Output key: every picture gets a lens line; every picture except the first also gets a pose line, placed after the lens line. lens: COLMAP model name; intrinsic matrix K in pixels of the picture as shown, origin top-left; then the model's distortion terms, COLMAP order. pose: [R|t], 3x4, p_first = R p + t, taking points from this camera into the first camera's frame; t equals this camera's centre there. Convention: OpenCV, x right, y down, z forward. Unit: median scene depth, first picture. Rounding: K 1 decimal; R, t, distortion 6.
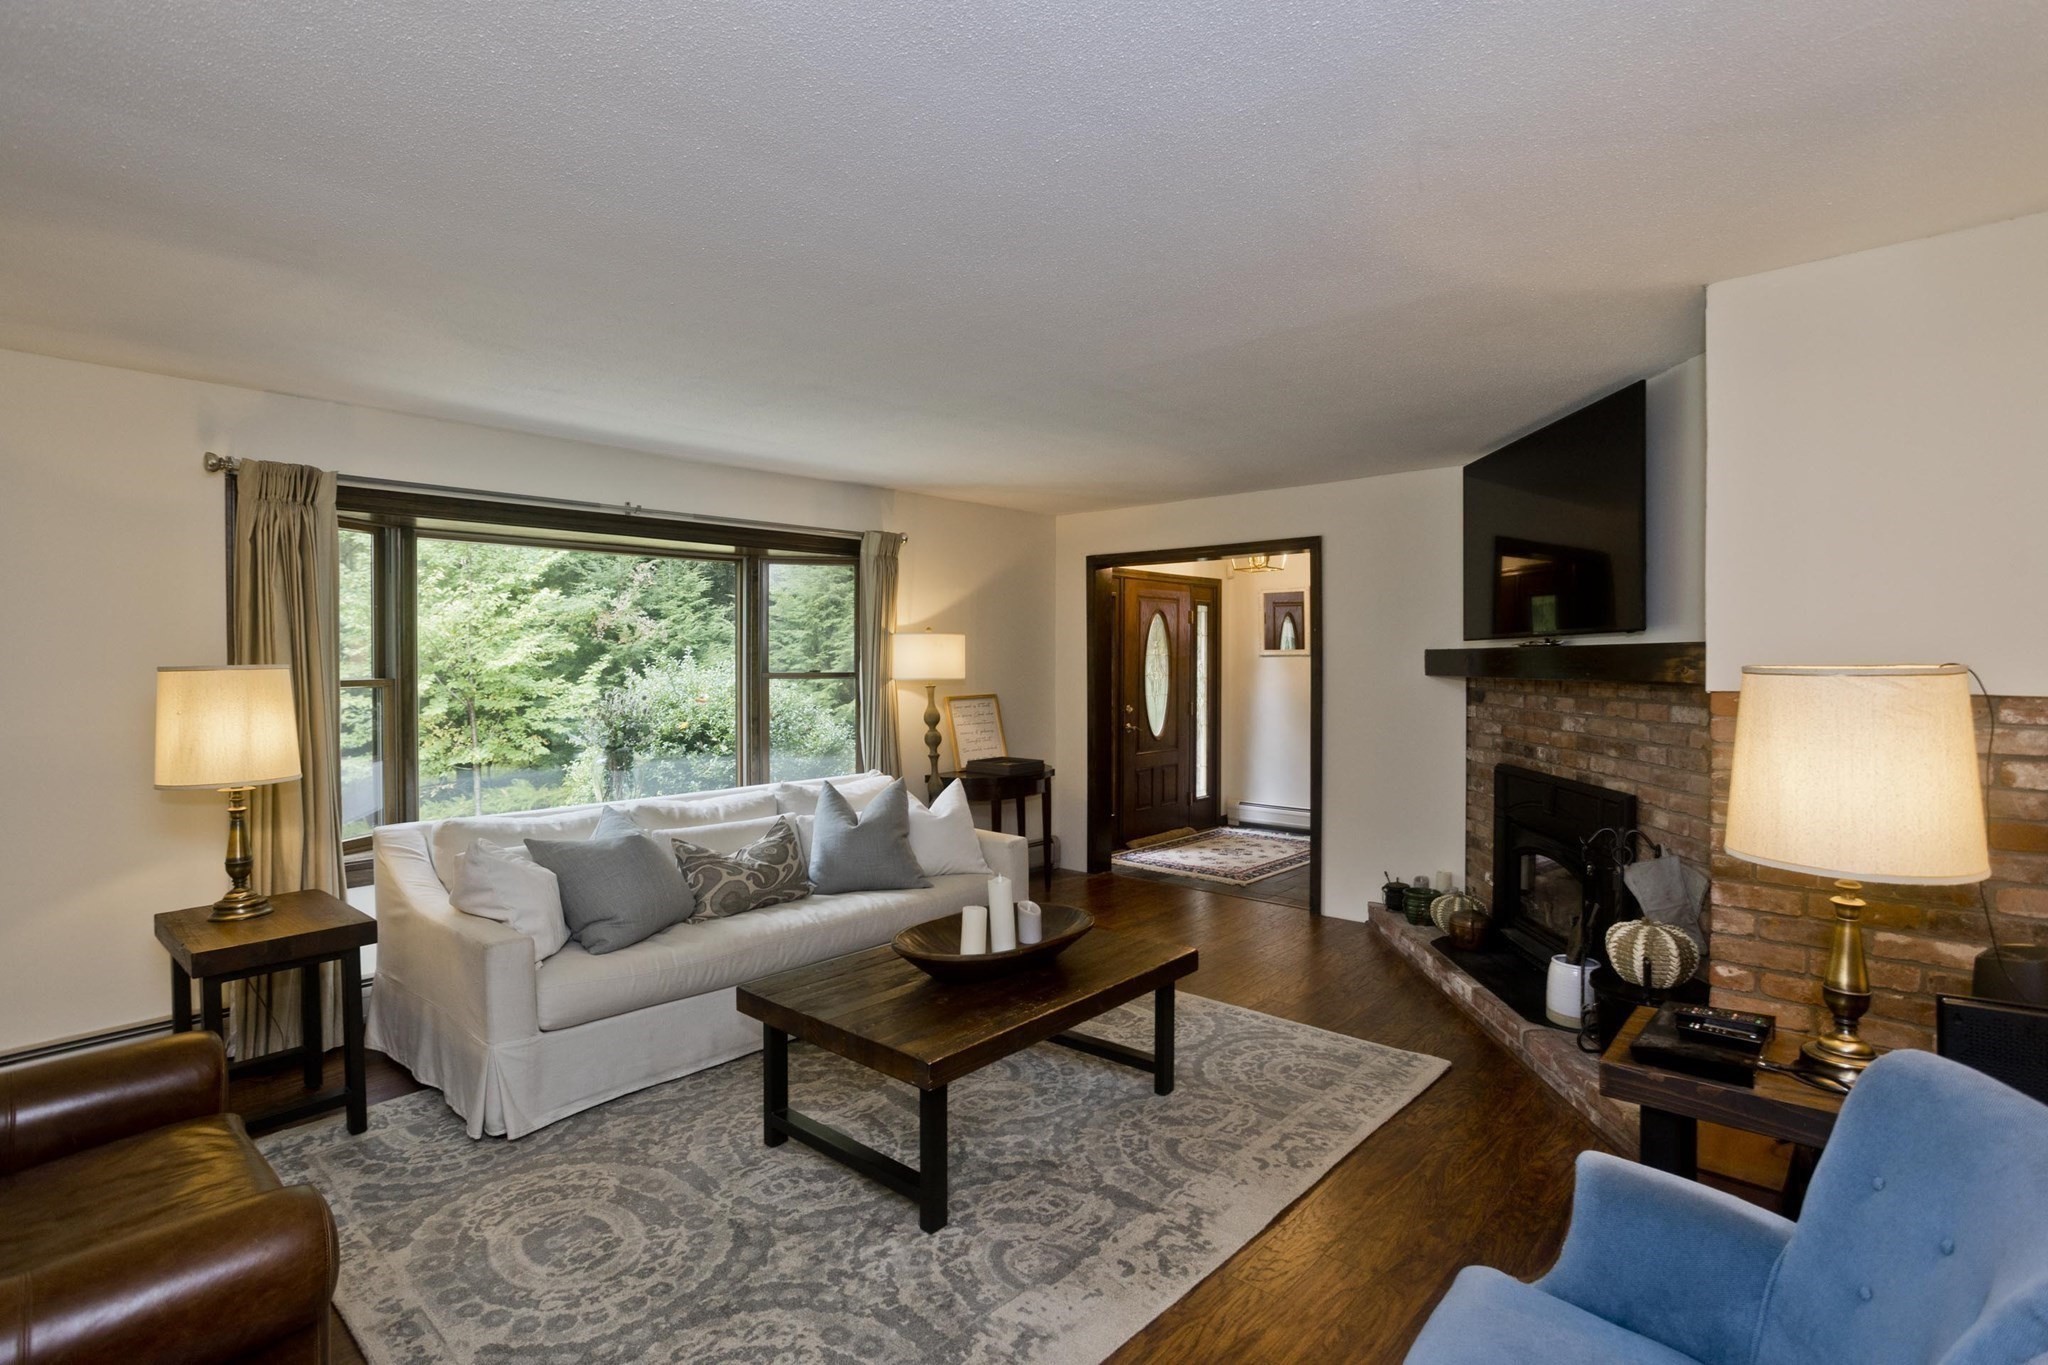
lens RADIAL K [[976.8, 0, 1027.5], [0, 976.8, 663.0], [0, 0, 1]] dist [-0.054291, 0.033355]
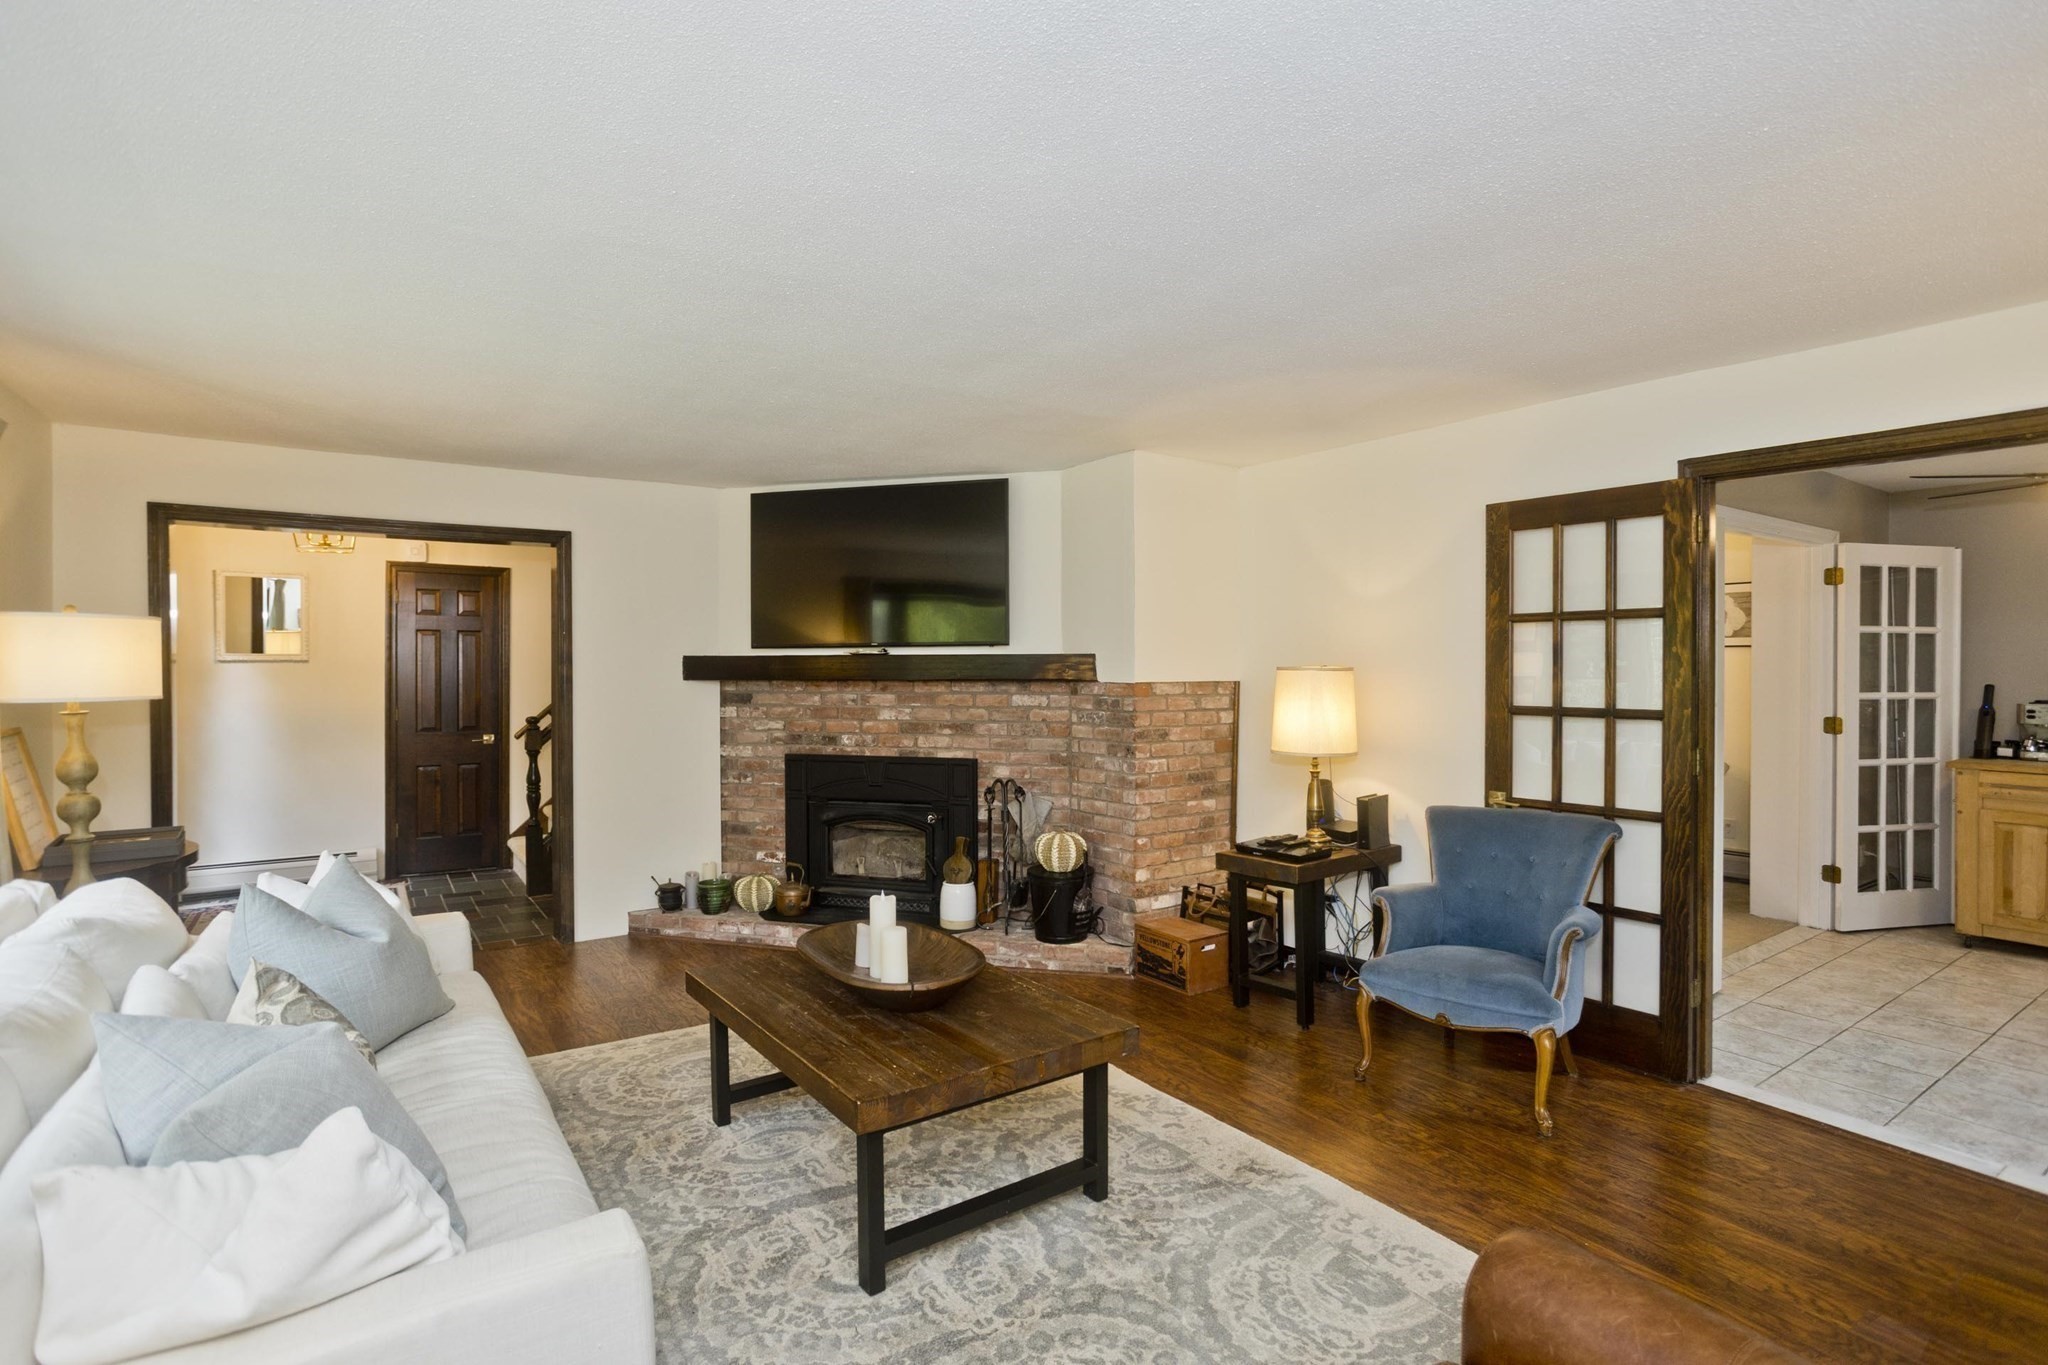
lens RADIAL K [[976.8, 0, 1027.5], [0, 976.8, 663.0], [0, 0, 1]] dist [-0.054291, 0.033355]
pose [[0.250350, -0.002106, 0.968153, -0.730443], [0.006789, 0.999977, 0.000420, -0.005469], [-0.968132, 0.006468, 0.250358, 0.534461]]
